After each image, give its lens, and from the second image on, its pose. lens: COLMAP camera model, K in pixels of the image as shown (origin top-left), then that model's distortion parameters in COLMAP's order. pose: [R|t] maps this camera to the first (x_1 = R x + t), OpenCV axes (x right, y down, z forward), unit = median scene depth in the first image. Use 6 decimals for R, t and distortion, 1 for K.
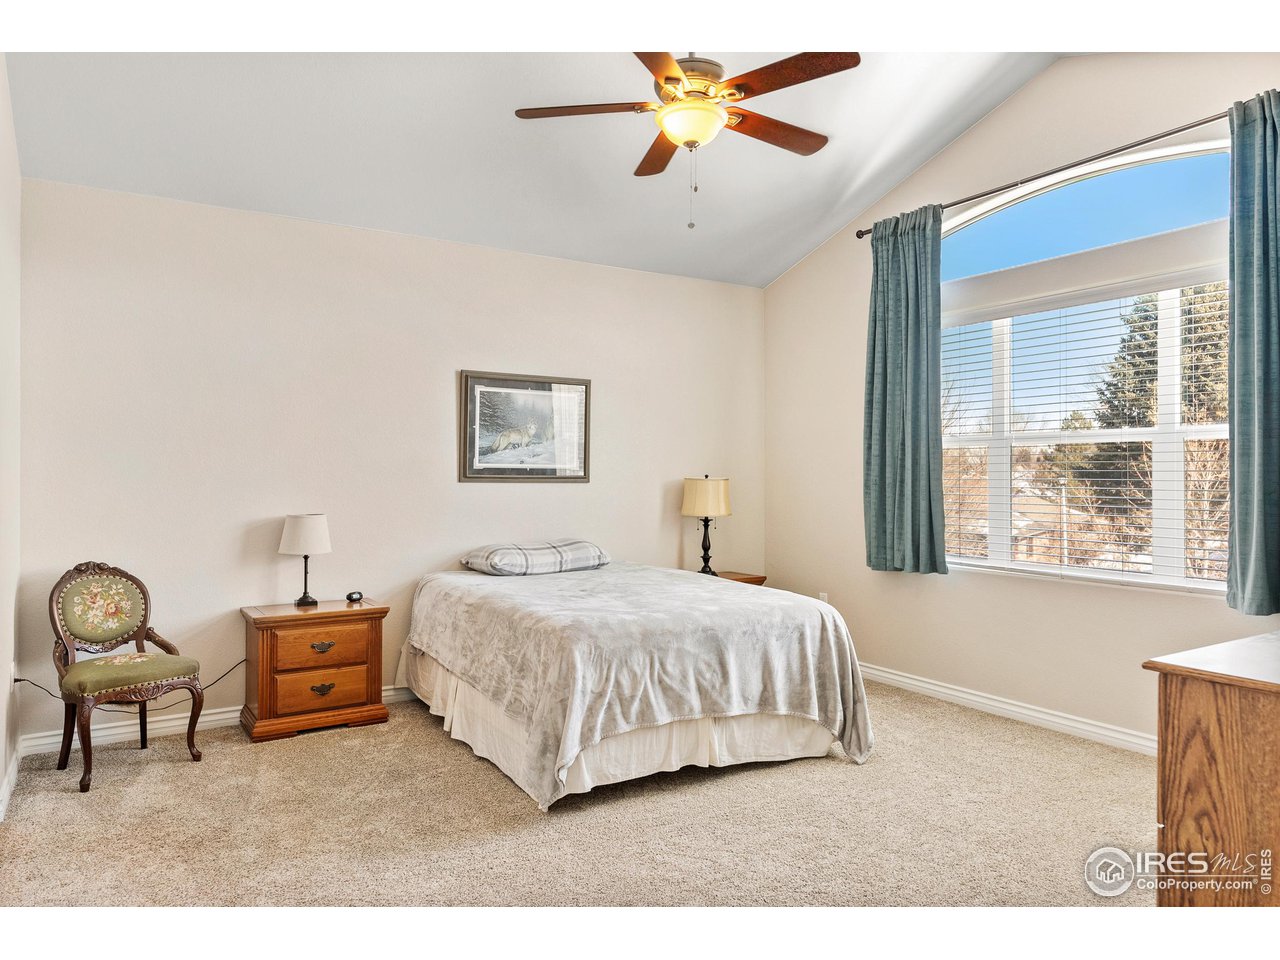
lens RADIAL K [[850.8, 0, 643.3], [0, 850.8, 492.3], [0, 0, 1]] dist [0.001733, -0.000281]
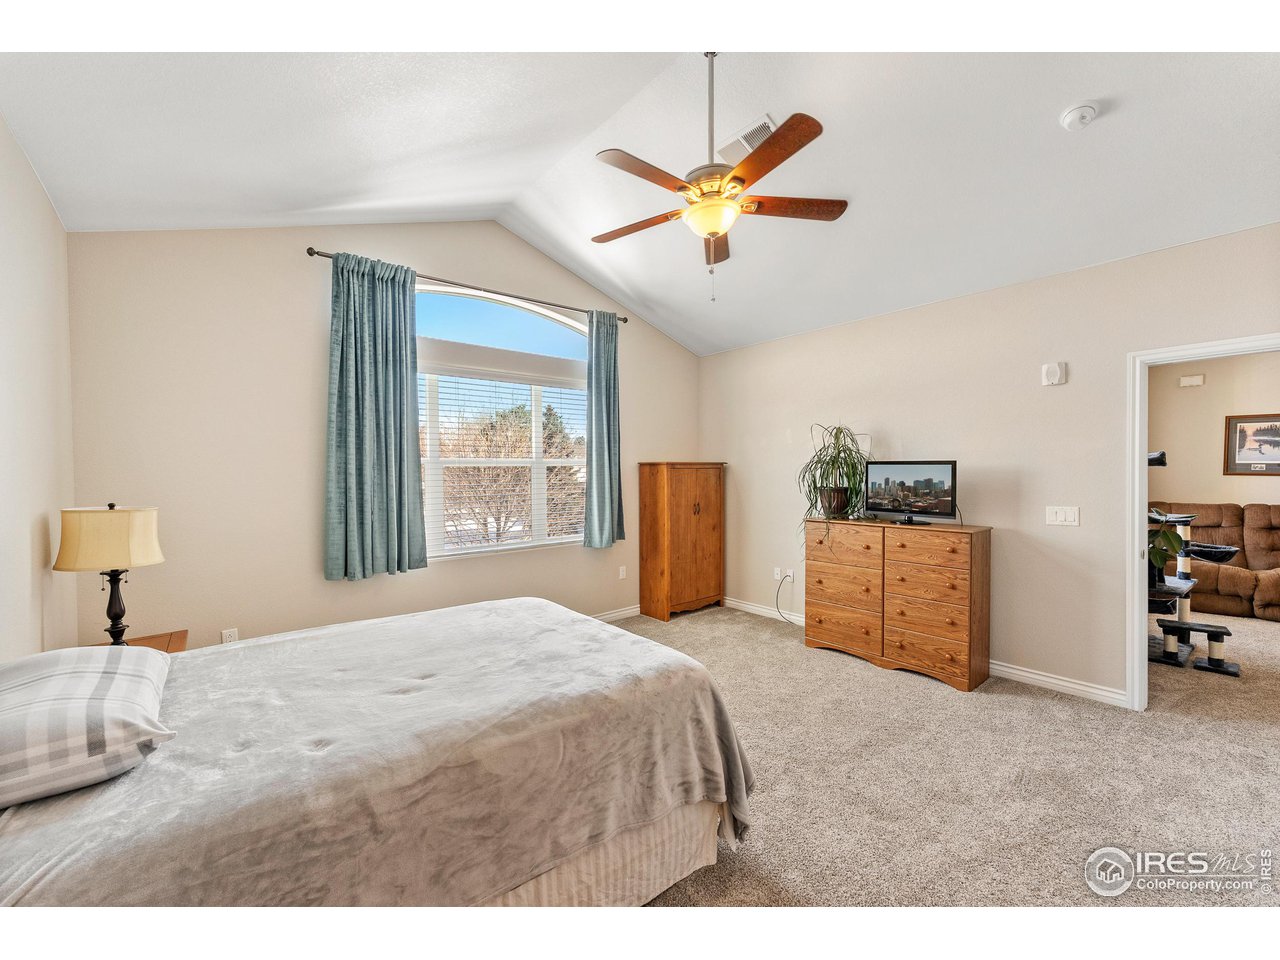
lens RADIAL K [[519.0, 0, 632.4], [0, 519.0, 474.4], [0, 0, 1]] dist [0.000480, -0.000098]
pose [[-0.133098, -0.012535, 0.991024, -0.406600], [0.029441, 0.999429, 0.016595, -0.041166], [-0.990666, 0.031385, -0.132653, 0.720324]]
